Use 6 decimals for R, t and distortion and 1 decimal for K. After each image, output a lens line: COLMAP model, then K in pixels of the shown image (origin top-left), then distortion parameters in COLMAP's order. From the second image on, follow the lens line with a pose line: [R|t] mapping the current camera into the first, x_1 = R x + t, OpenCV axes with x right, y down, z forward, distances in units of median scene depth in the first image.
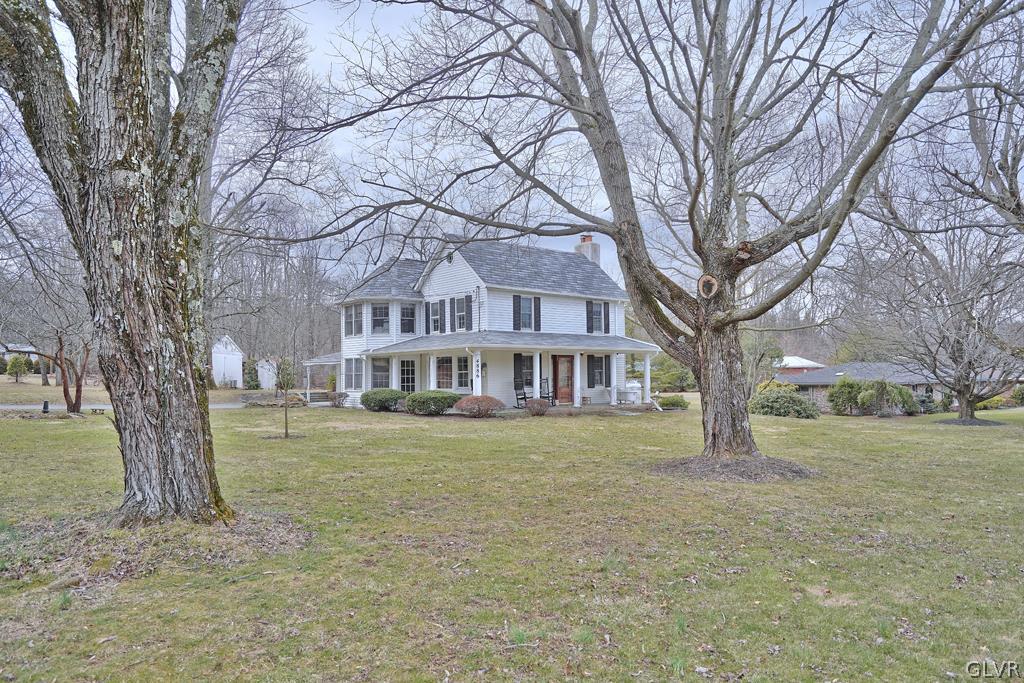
lens RADIAL K [[662.8, 0, 512.0], [0, 662.8, 341.5], [0, 0, 1]] dist [-0.001262, -0.000817]
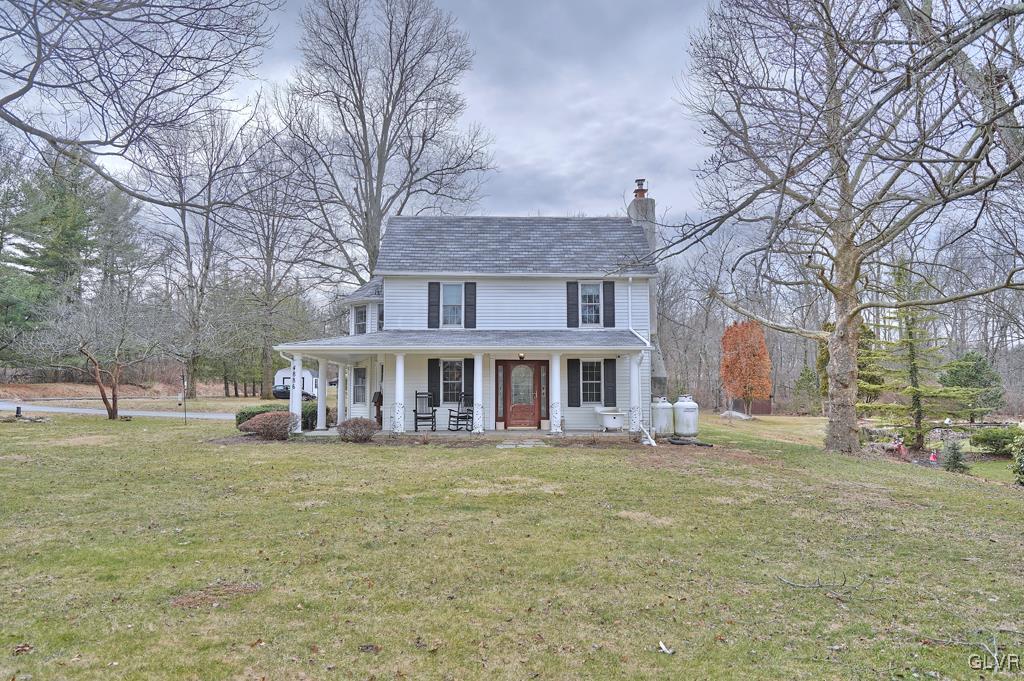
lens RADIAL K [[662.8, 0, 512.0], [0, 662.8, 340.5], [0, 0, 1]] dist [-0.001262, -0.000817]
pose [[0.781929, -0.044889, -0.621750, 0.510134], [0.024509, 0.998847, -0.041291, 0.028446], [0.622886, 0.017049, 0.782127, 0.434625]]
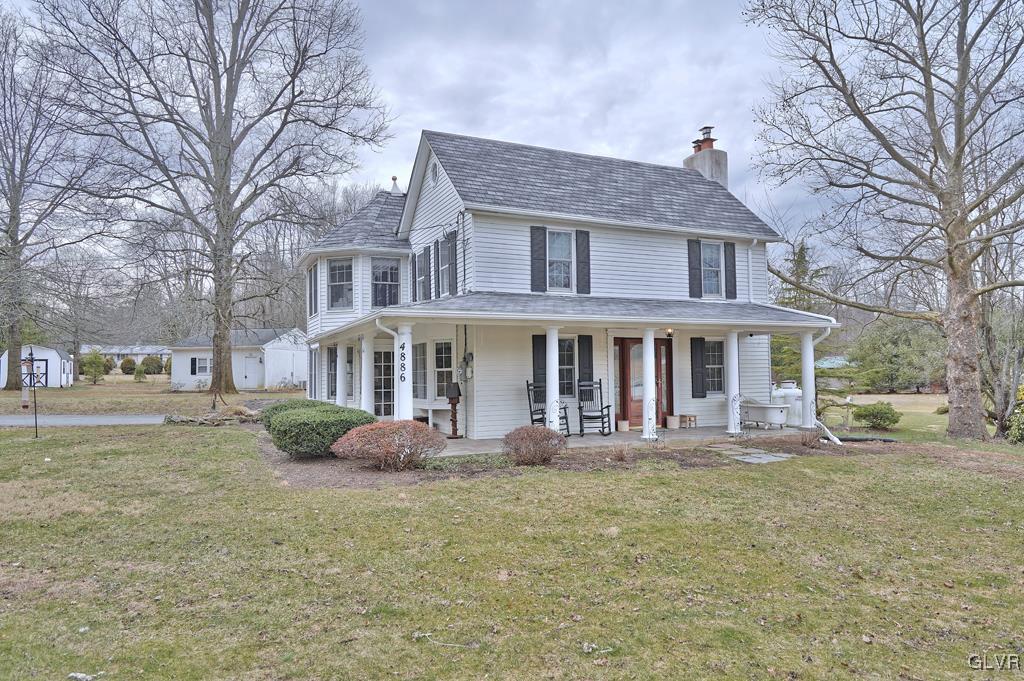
lens RADIAL K [[662.8, 0, 512.0], [0, 662.8, 340.5], [0, 0, 1]] dist [-0.001262, -0.000817]
pose [[0.963664, -0.016108, -0.266631, 0.120410], [0.016473, 0.999864, -0.000868, 0.021223], [0.266609, -0.003556, 0.963798, 0.445302]]
